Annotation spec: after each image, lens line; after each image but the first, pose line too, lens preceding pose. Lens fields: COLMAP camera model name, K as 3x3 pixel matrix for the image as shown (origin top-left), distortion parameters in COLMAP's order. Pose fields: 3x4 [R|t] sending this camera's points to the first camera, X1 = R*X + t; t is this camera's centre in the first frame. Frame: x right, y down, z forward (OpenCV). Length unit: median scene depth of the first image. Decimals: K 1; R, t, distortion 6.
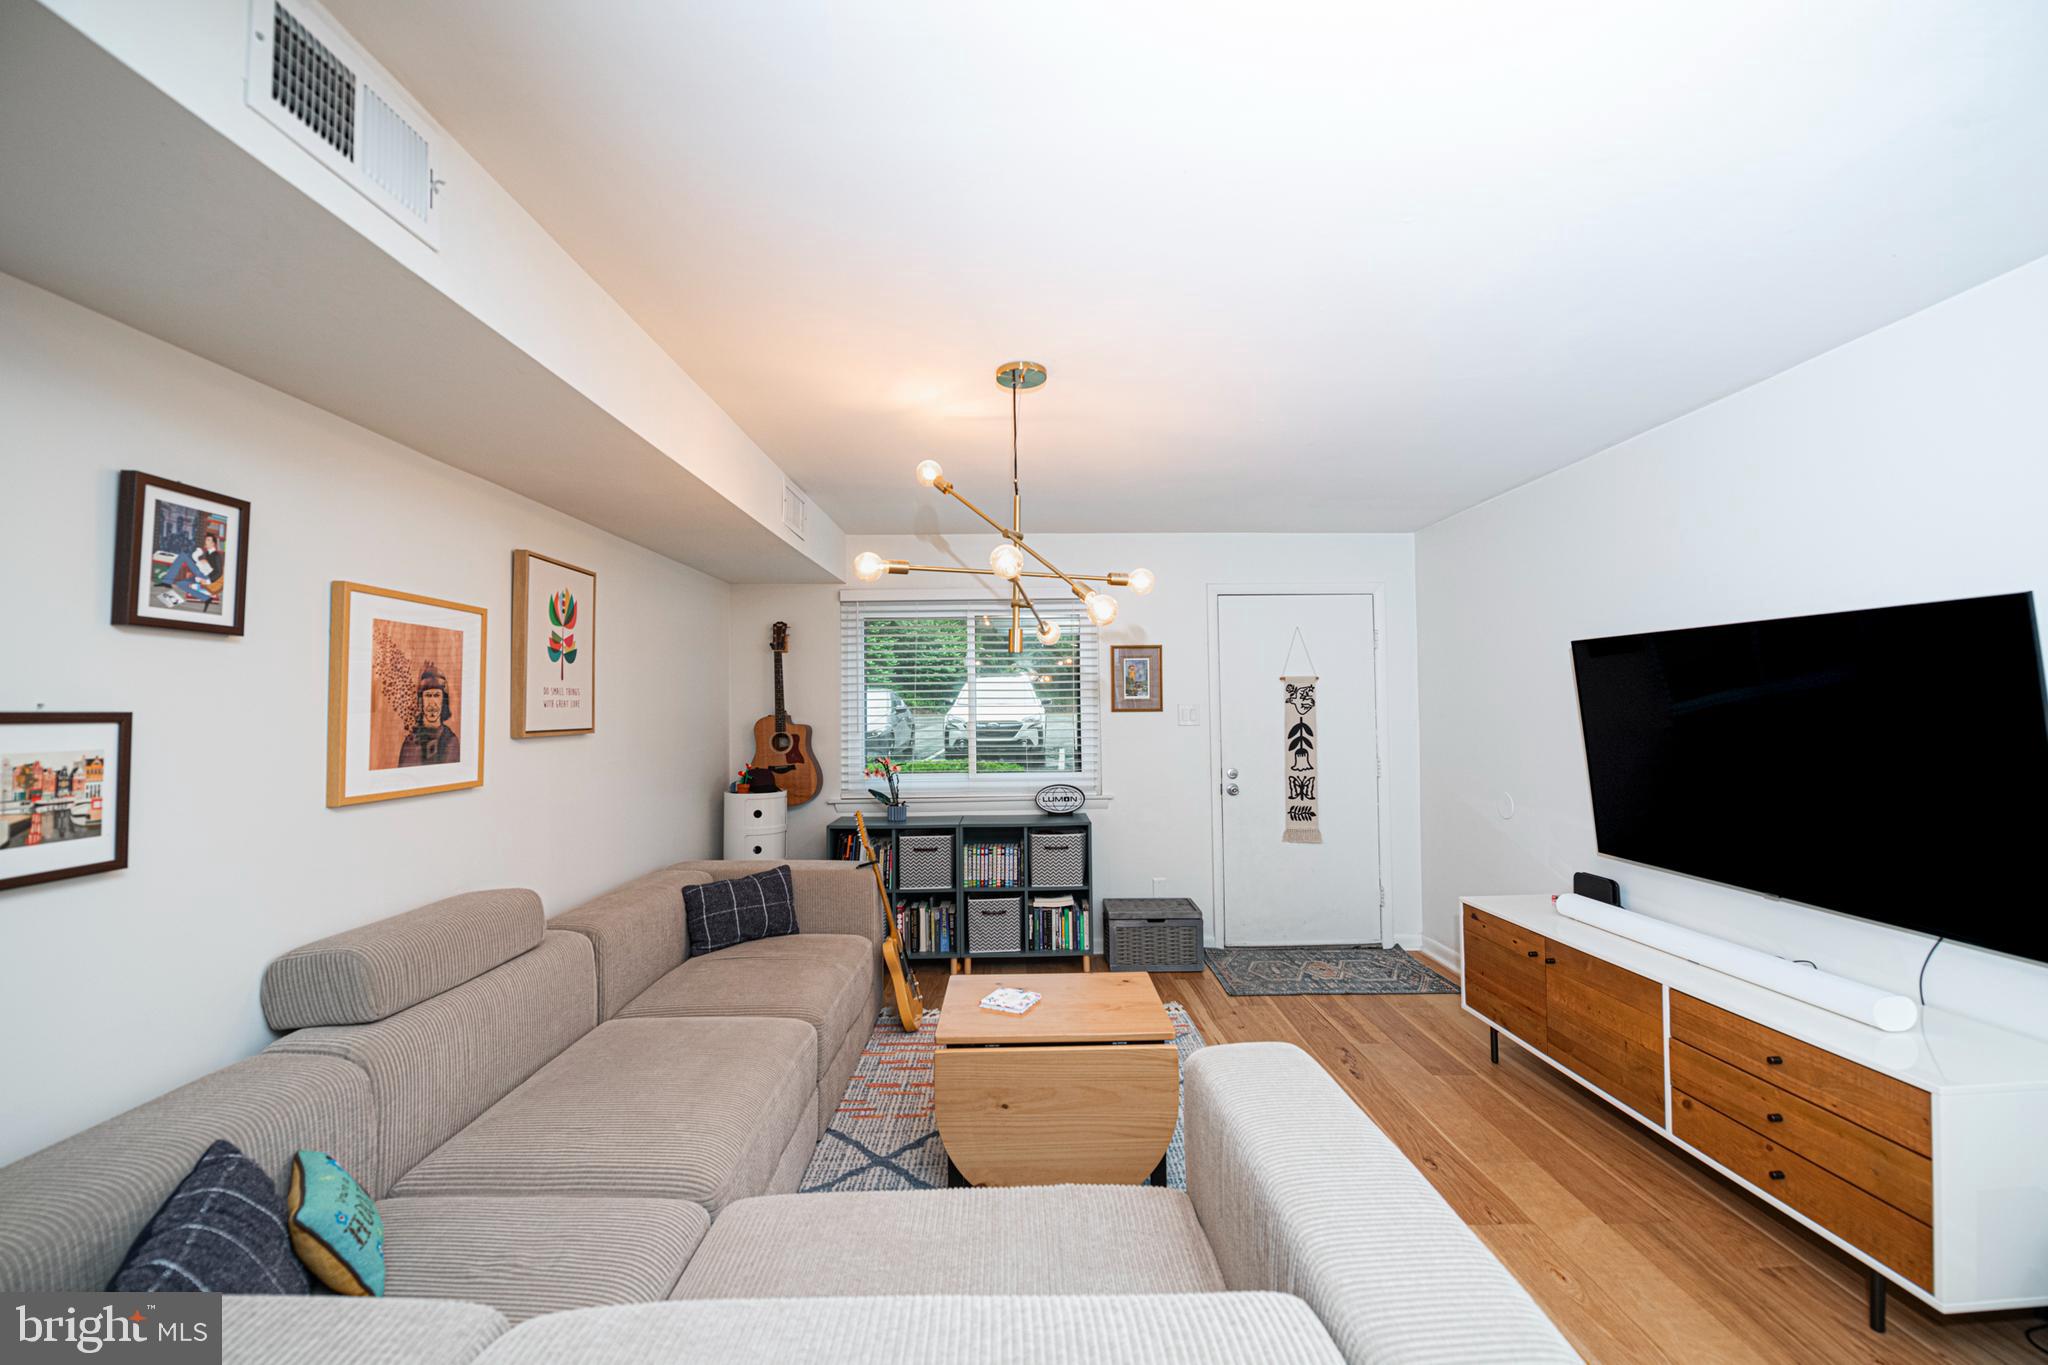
lens RADIAL K [[819.8, 0, 1027.5], [0, 819.8, 679.2], [0, 0, 1]] dist [-0.000086, -0.000039]
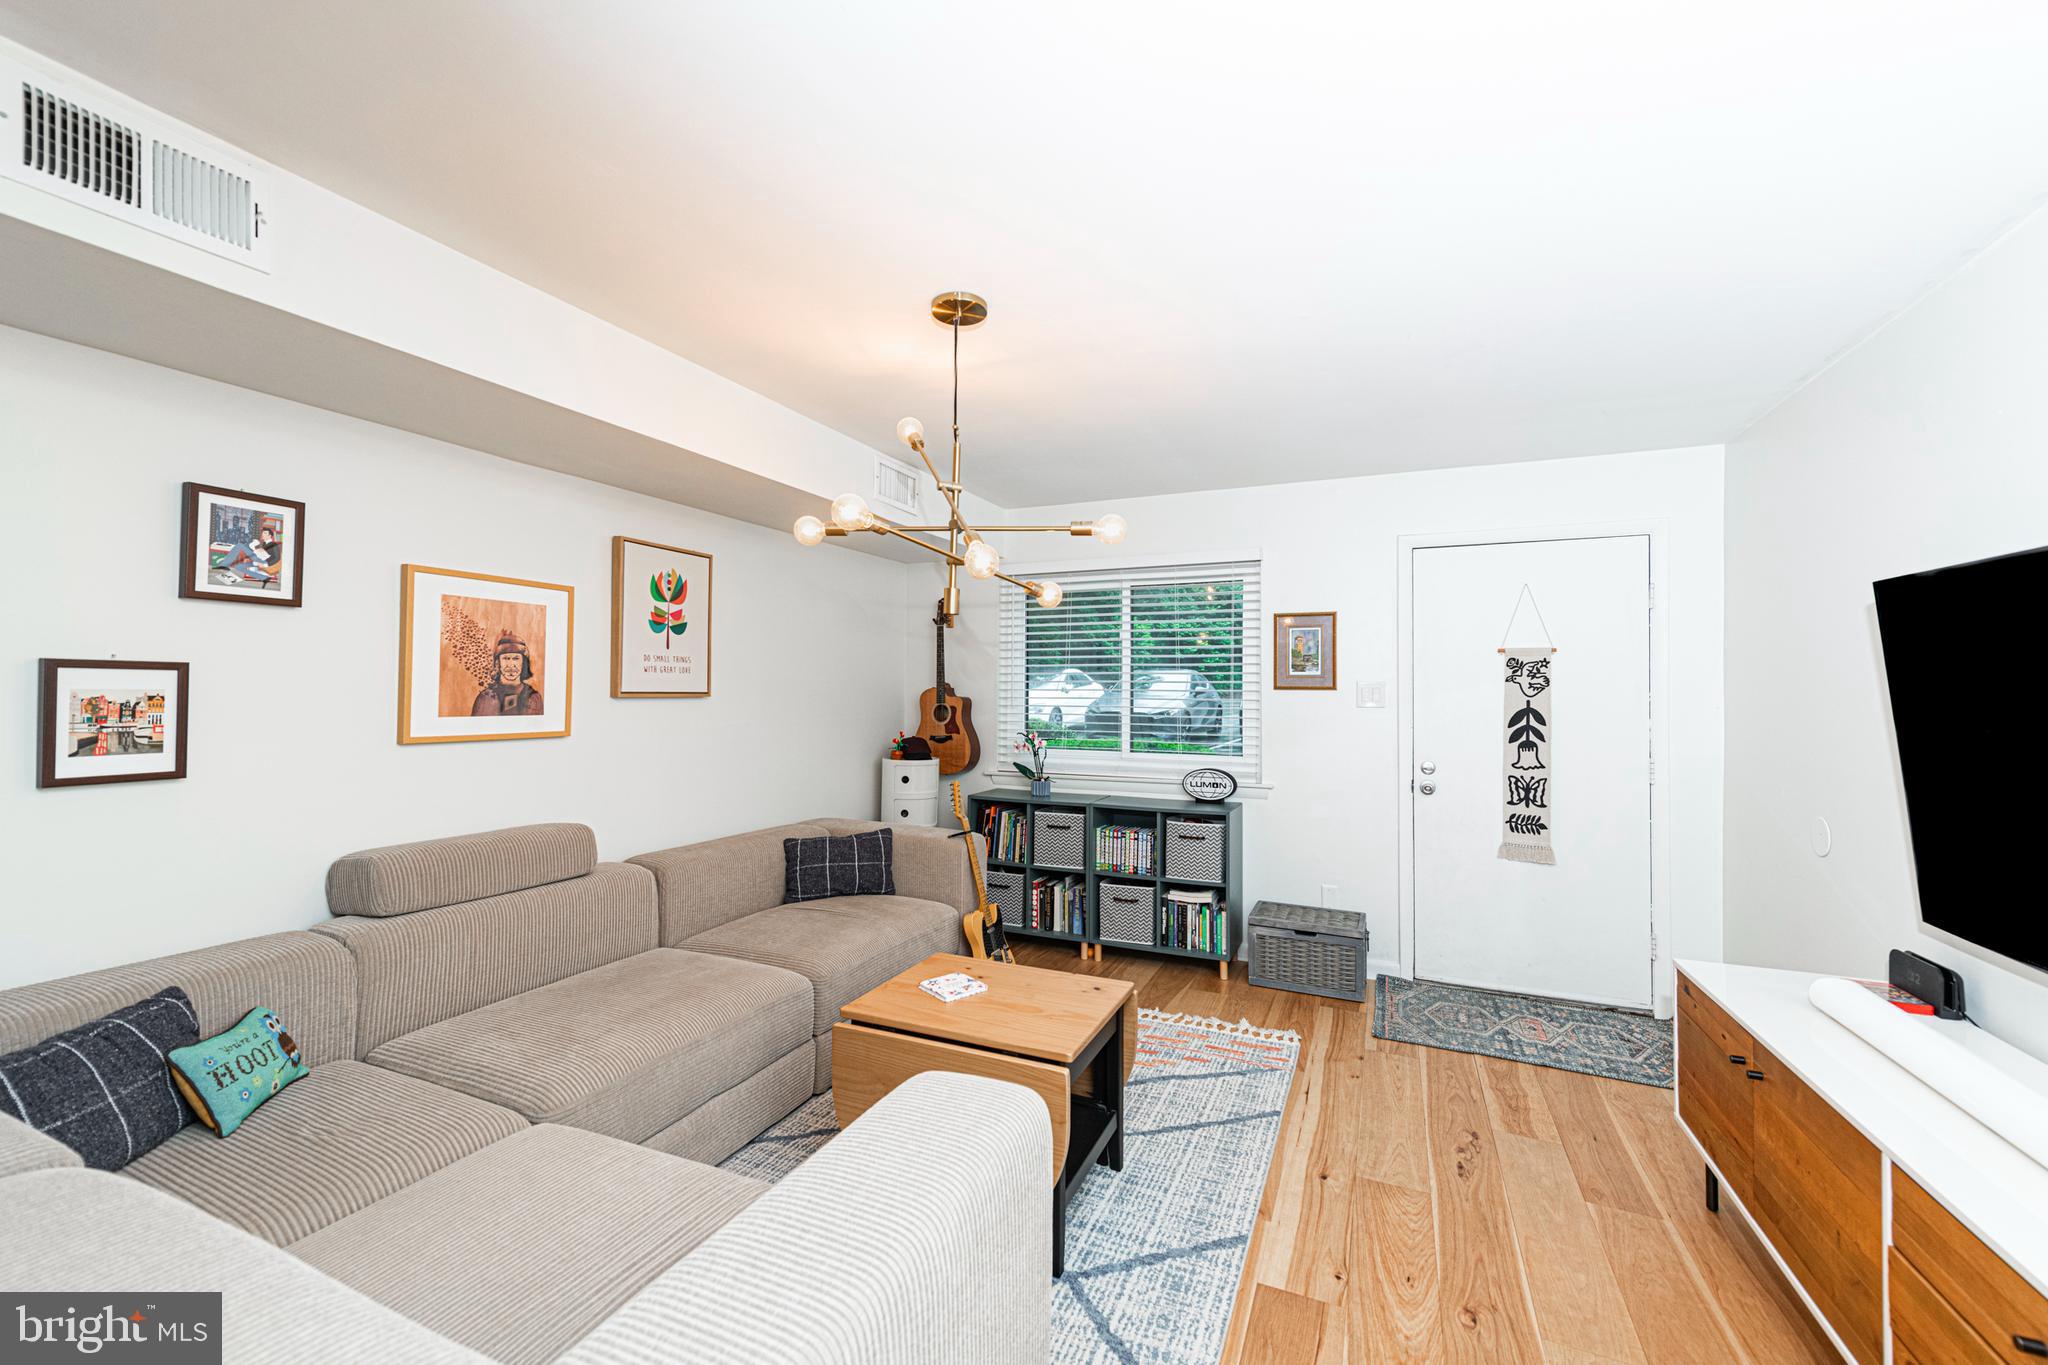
lens RADIAL K [[812.4, 0, 1034.1], [0, 812.4, 678.7], [0, 0, 1]] dist [0.020263, -0.000347]
pose [[0.910731, 0.010656, -0.412861, 0.316119], [-0.002355, 0.999785, 0.020609, 0.015241], [0.412992, -0.017797, 0.910561, 0.143411]]
